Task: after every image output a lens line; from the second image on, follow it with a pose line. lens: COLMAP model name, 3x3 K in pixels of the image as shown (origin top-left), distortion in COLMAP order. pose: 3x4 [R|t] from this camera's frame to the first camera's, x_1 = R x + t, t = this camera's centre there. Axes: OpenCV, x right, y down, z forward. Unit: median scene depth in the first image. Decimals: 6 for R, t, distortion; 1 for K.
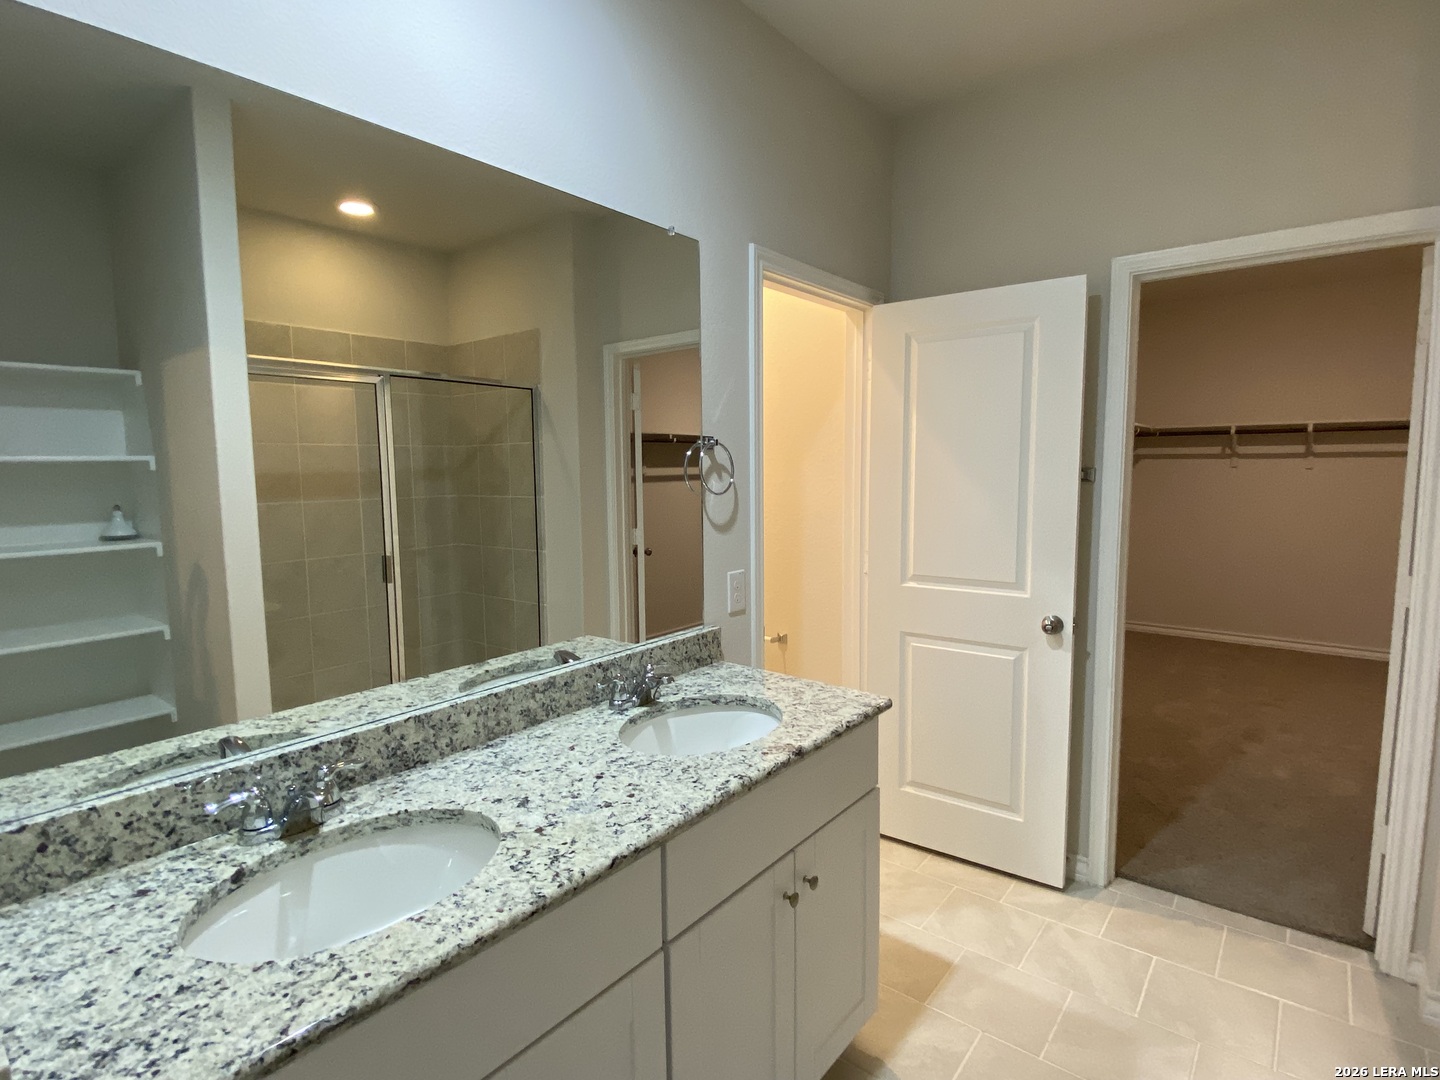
lens RADIAL K [[718.7, 0, 720.0], [0, 718.7, 540.0], [0, 0, 1]] dist [0.082688, -0.000038]
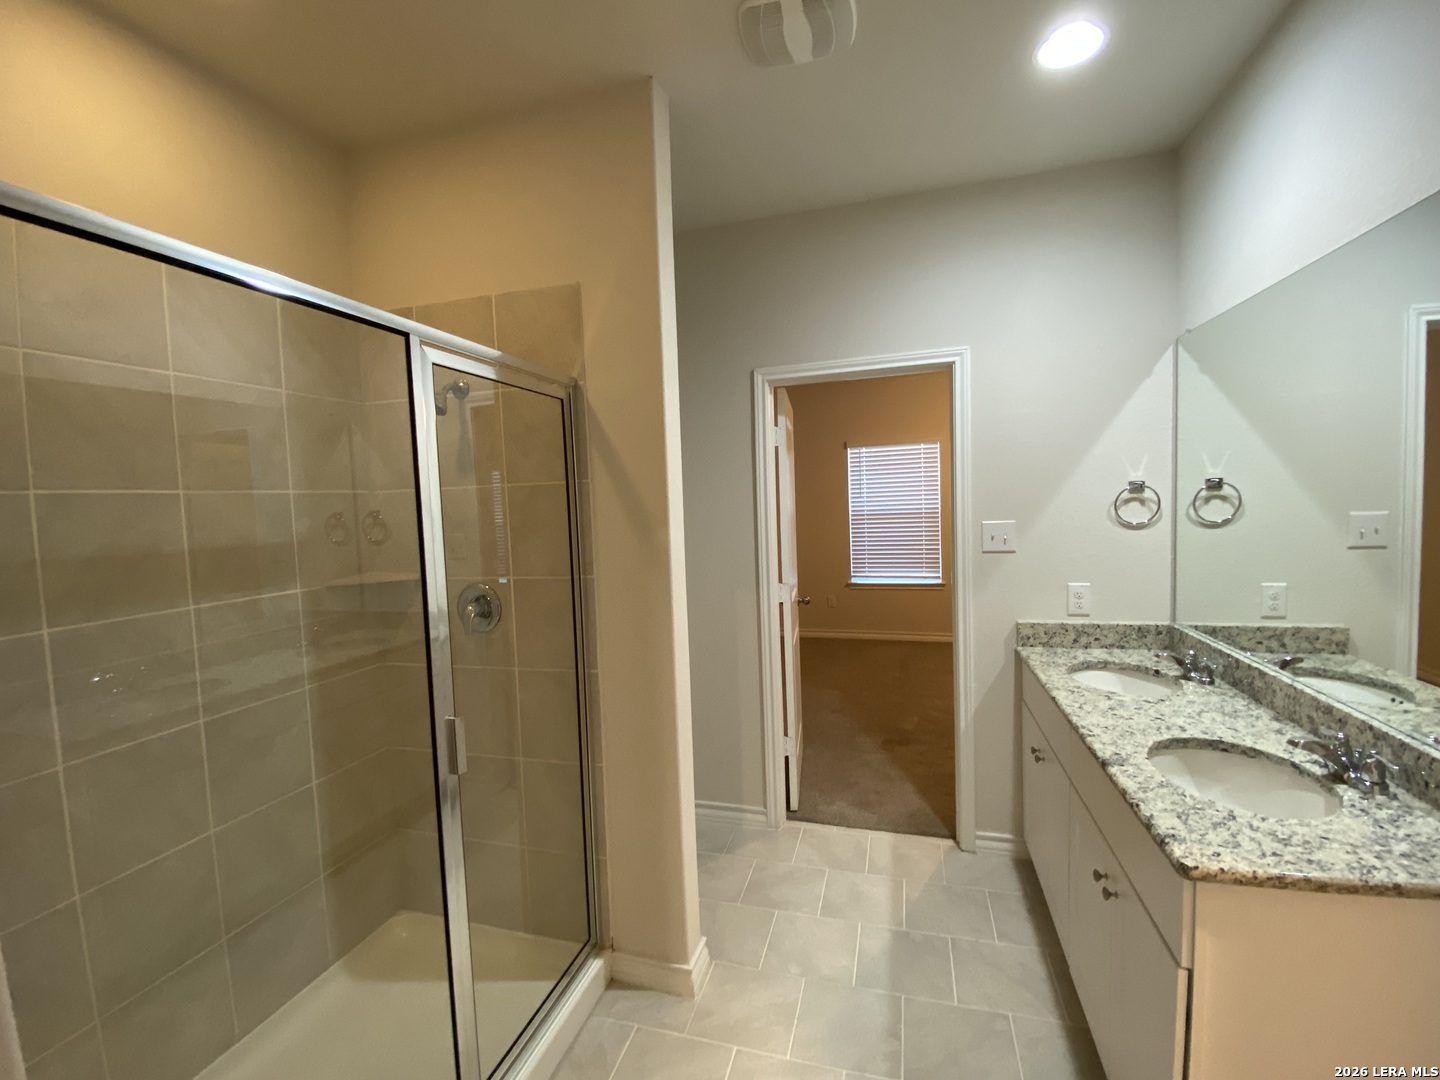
lens RADIAL K [[625.7, 0, 720.0], [0, 625.7, 540.0], [0, 0, 1]] dist [0.023525, -0.024207]
pose [[-0.919466, 0.069422, -0.386993, 1.050616], [0.007370, 0.987158, 0.159576, -0.228238], [0.393101, 0.143872, -0.908170, 1.641368]]
